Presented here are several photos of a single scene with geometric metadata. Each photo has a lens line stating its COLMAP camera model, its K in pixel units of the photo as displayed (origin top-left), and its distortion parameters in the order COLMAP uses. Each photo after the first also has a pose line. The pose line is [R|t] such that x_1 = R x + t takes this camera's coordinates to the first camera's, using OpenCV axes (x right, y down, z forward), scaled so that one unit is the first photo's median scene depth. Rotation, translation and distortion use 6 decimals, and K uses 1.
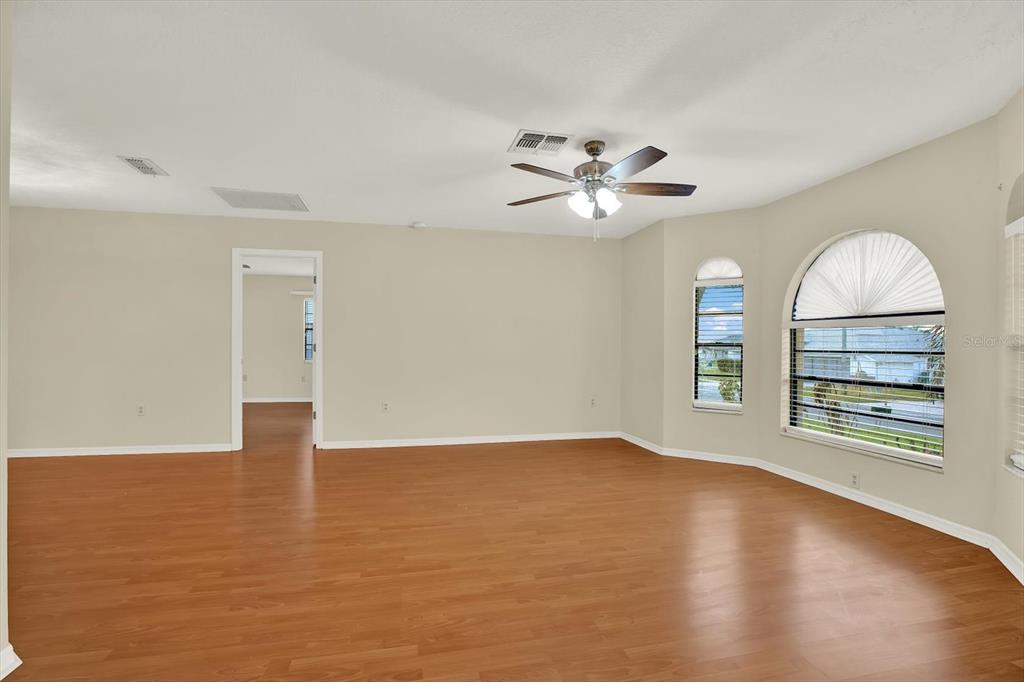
lens RADIAL K [[475.9, 0, 505.9], [0, 475.9, 344.4], [0, 0, 1]] dist [-0.018184, 0.000506]
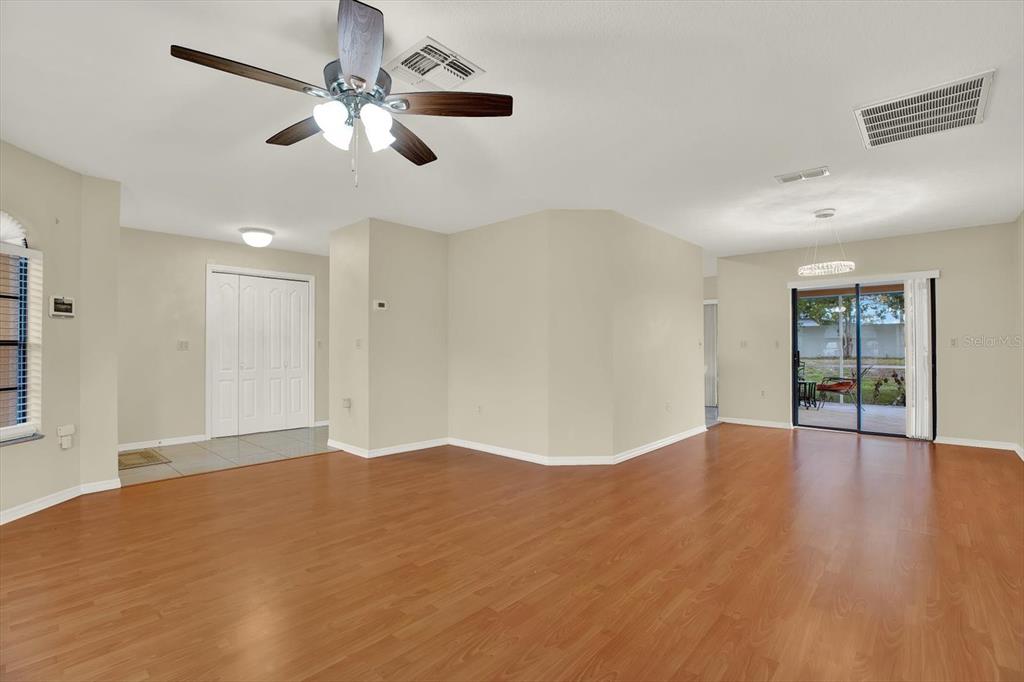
lens RADIAL K [[475.9, 0, 505.9], [0, 475.9, 344.4], [0, 0, 1]] dist [-0.018184, 0.000506]
pose [[-0.826976, -0.013486, -0.562076, 0.434093], [-0.006504, 0.999875, -0.014420, 0.012315], [0.562200, -0.008269, -0.826960, 1.890507]]
